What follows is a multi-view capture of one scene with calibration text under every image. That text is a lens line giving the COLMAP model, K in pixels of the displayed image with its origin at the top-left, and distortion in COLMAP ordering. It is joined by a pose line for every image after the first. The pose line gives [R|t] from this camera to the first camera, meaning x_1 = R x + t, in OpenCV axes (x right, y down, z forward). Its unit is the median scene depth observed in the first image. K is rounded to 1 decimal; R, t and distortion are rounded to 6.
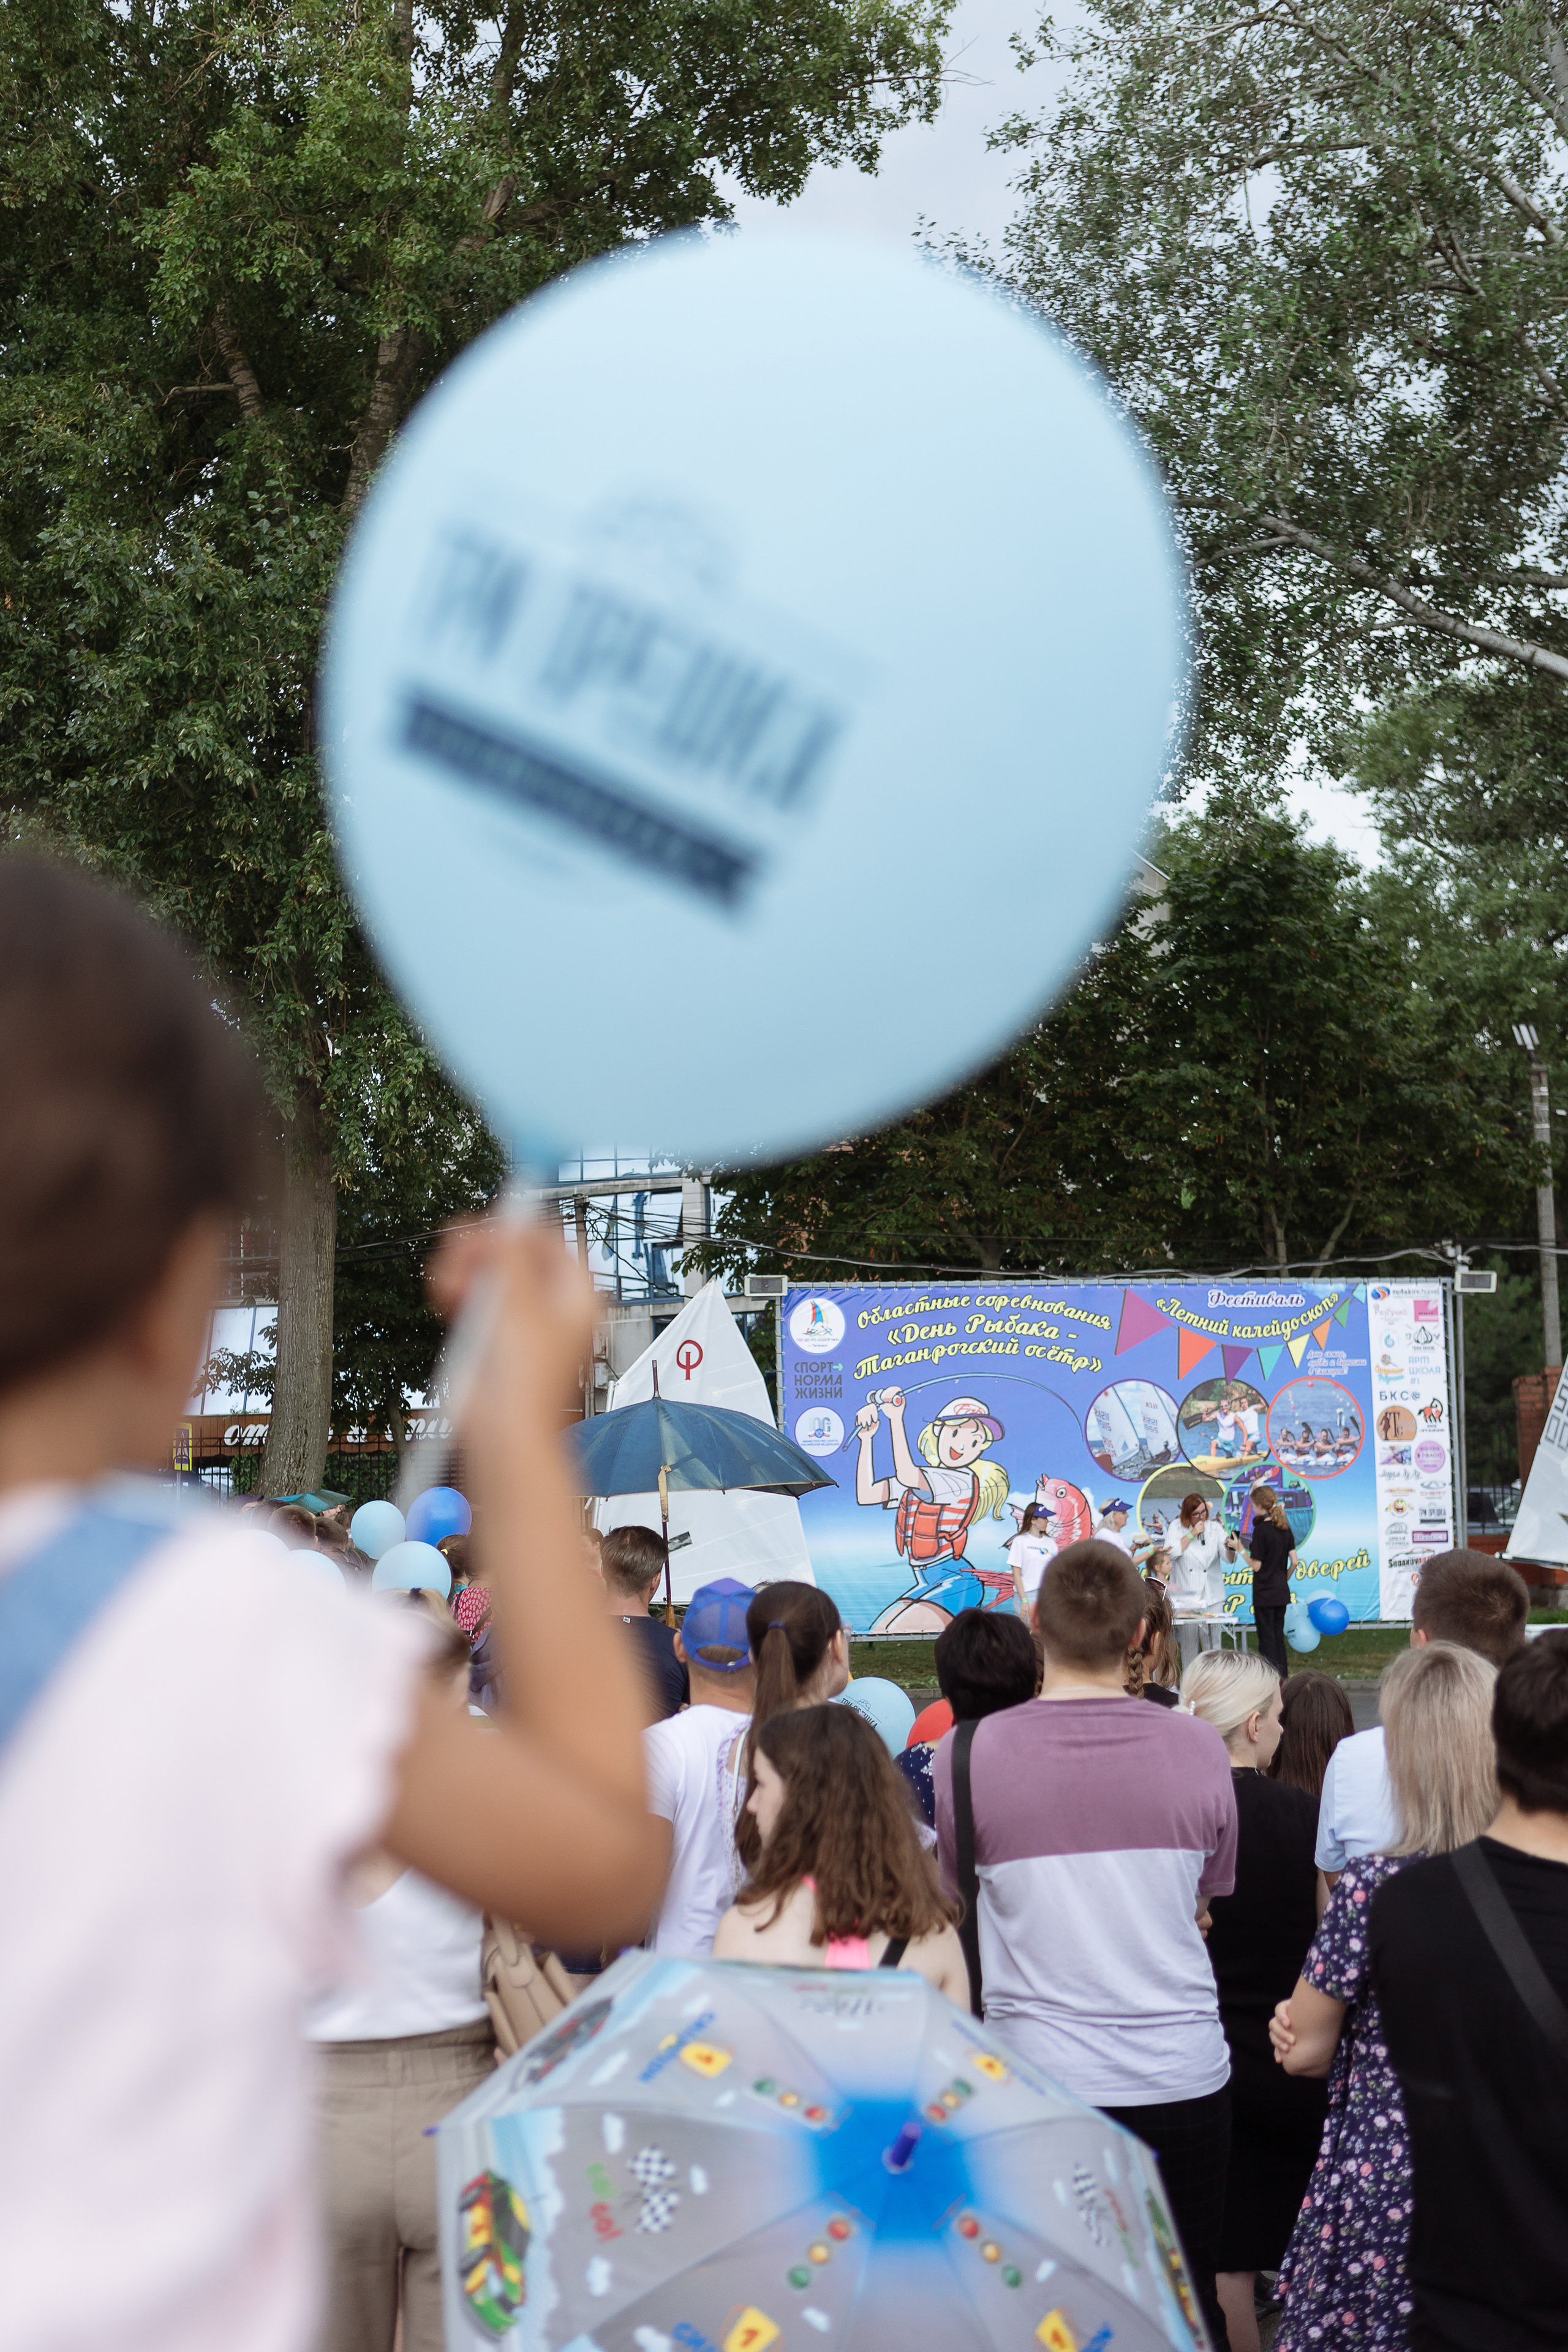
lens RADIAL K [[3068.7, 0, 784.6], [0, 3068.7, 1177.7], [0, 0, 1]] dist [-0.083434, 0.000000]
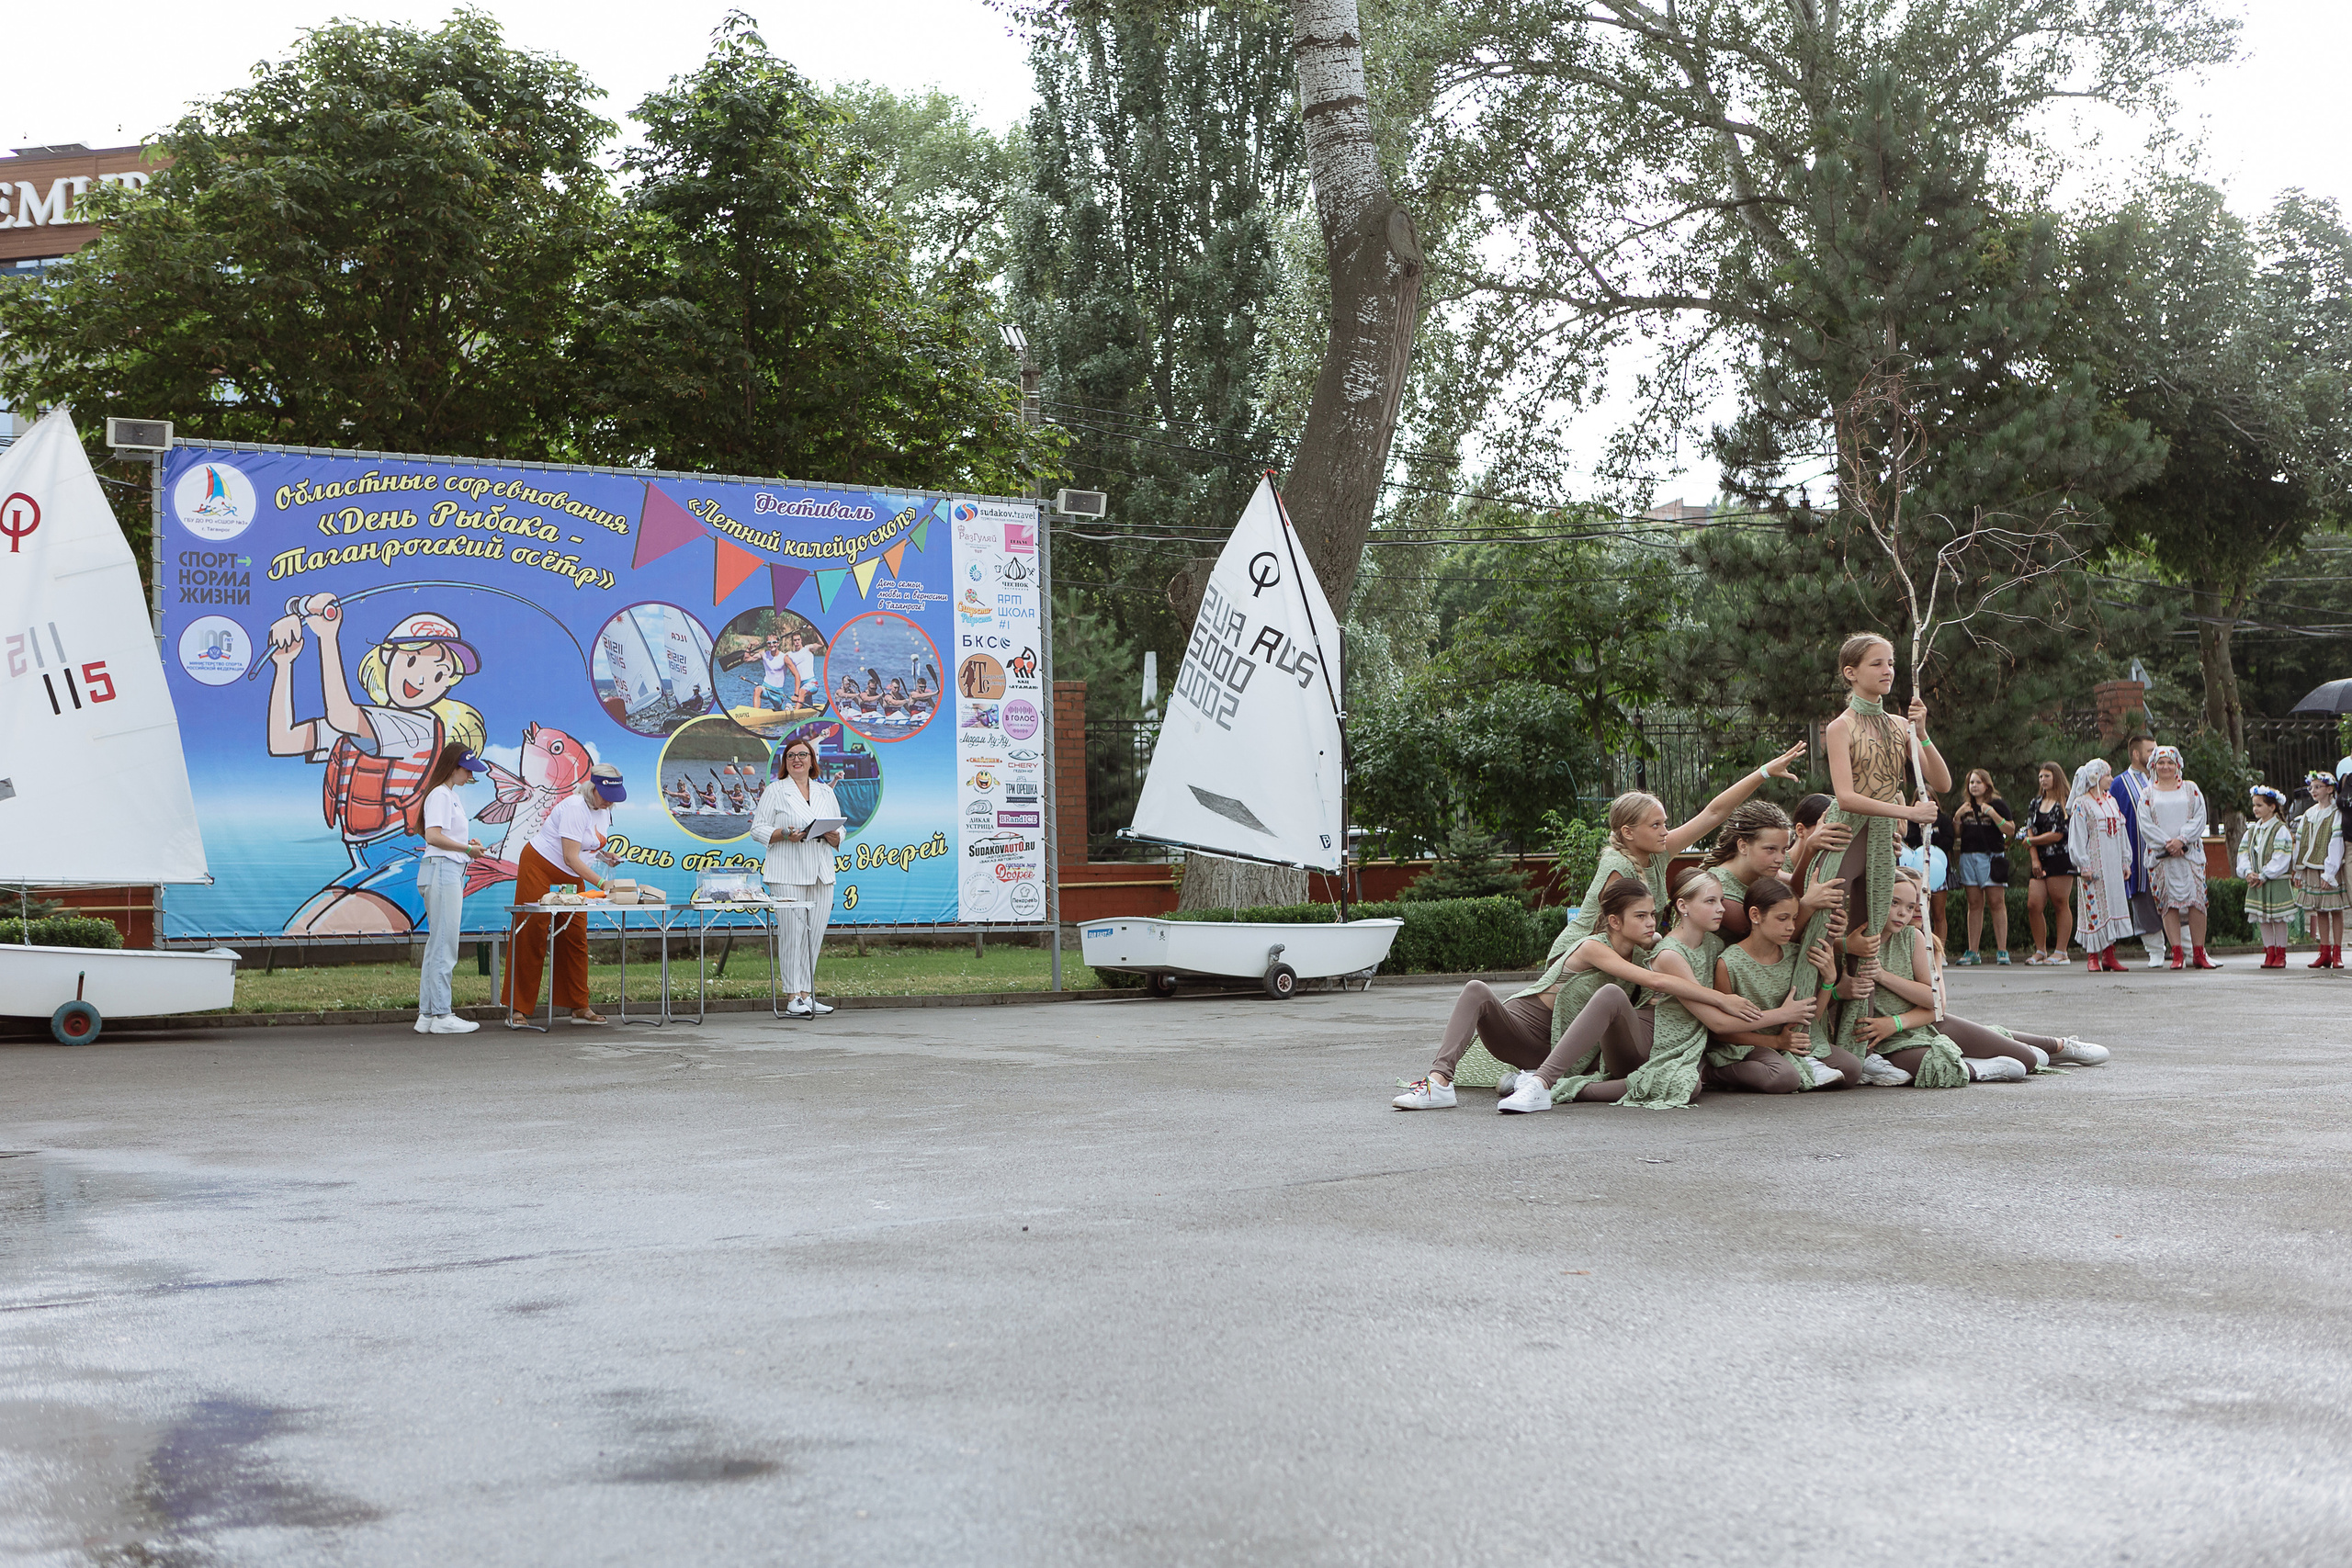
lens RADIAL K [[2523.3, 0, 1171.2], [0, 2523.3, 781.3], [0, 0, 1]] dist [-0.044873, 0.000000]
pose [[0.920681, 0.020161, 0.389795, -0.010152], [-0.034148, 0.998996, 0.028986, 0.087576], [-0.388820, -0.039997, 0.920445, 0.377338]]
